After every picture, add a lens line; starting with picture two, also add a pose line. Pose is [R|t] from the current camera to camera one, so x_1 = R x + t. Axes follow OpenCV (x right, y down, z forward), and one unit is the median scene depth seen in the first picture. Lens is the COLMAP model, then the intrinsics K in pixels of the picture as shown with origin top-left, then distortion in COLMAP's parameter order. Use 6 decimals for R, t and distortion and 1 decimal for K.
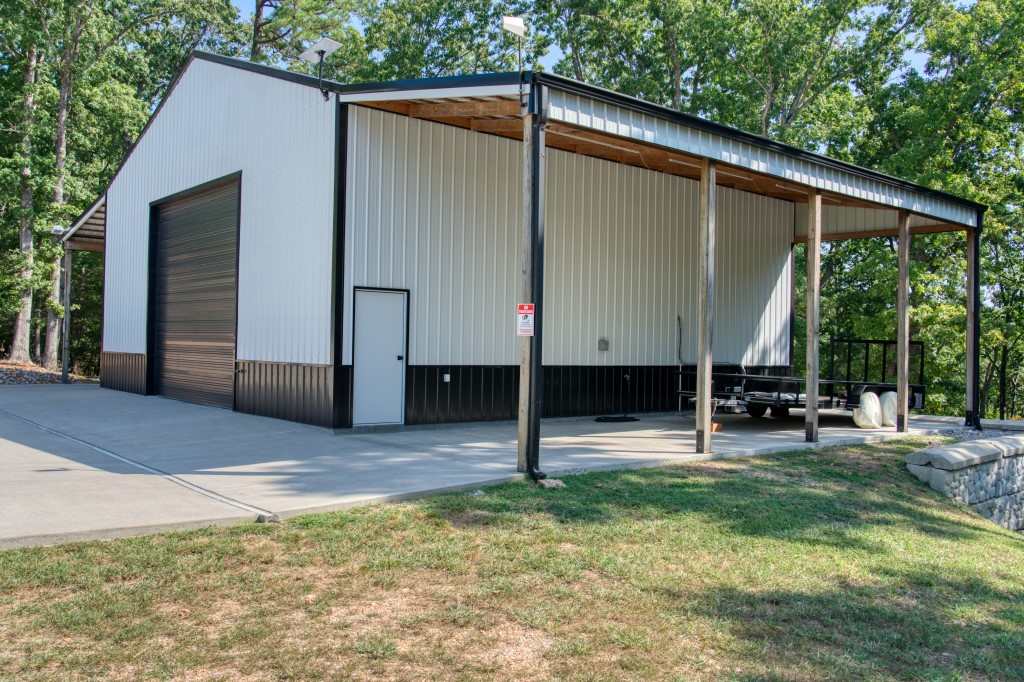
lens RADIAL K [[876.8, 0, 511.7], [0, 876.8, 344.8], [0, 0, 1]] dist [-0.080494, 0.137613]
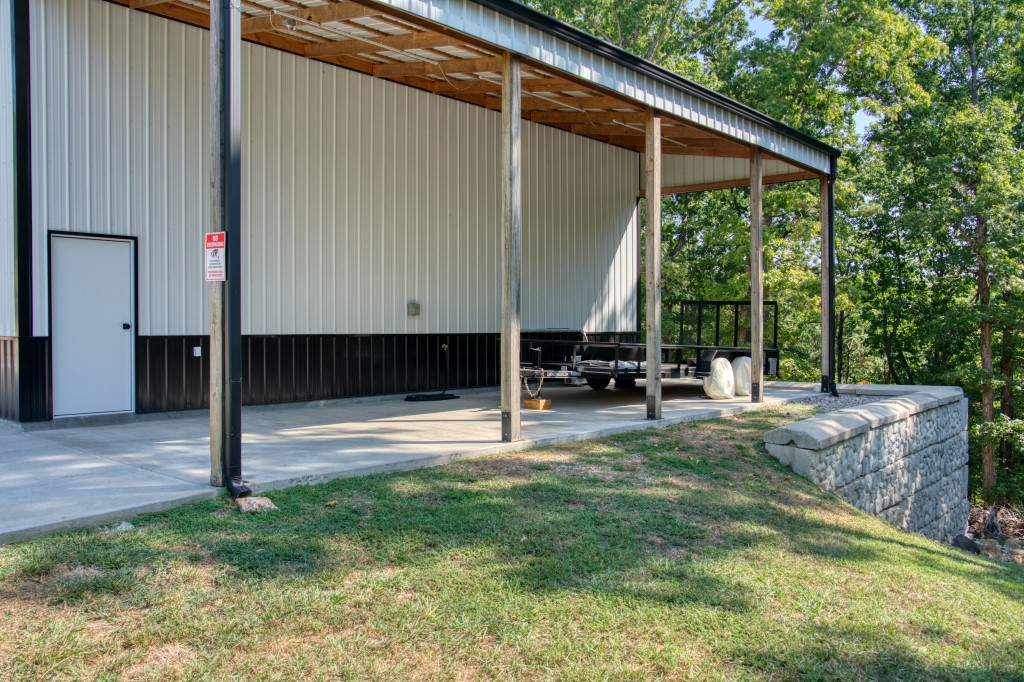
lens RADIAL K [[812.5, 0, 512.0], [0, 812.5, 341.0], [0, 0, 1]] dist [-0.055627, 0.004730]
pose [[0.990378, -0.021545, 0.136698, 0.100624], [0.018628, 0.999572, 0.022578, 0.016688], [-0.137126, -0.019814, 0.990355, 0.241558]]
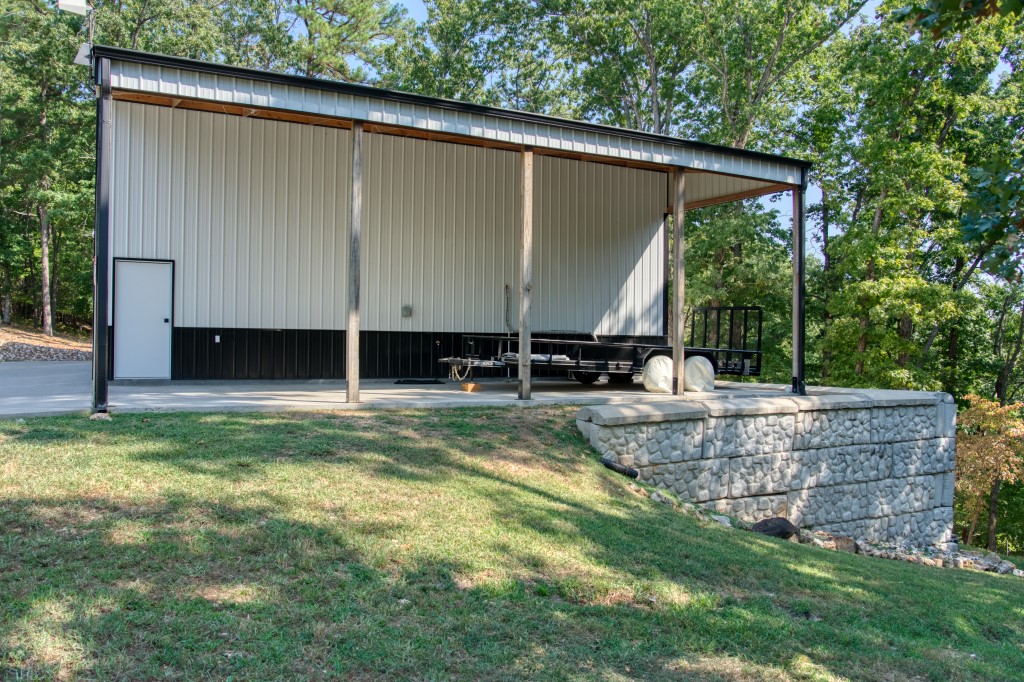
lens RADIAL K [[794.0, 0, 512.0], [0, 794.0, 341.0], [0, 0, 1]] dist [-0.068364, 0.004245]
pose [[0.974288, -0.006489, -0.225213, 0.494139], [0.006355, 0.999979, -0.001320, 0.042074], [0.225217, -0.000145, 0.974309, 0.103483]]
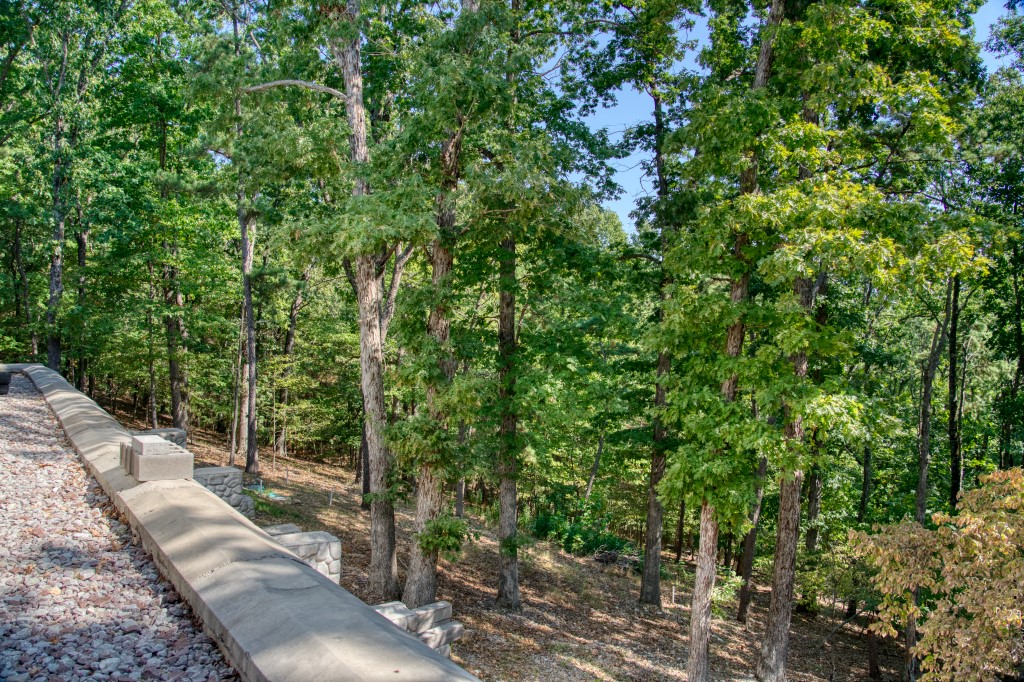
lens RADIAL K [[698.8, 0, 530.3], [0, 698.8, 340.4], [0, 0, 1]] dist [-0.078244, 0.000231]
pose [[0.999219, -0.018784, -0.034765, 0.666655], [0.019792, 0.999387, 0.028885, 0.029758], [0.034201, -0.029551, 0.998978, 1.217331]]
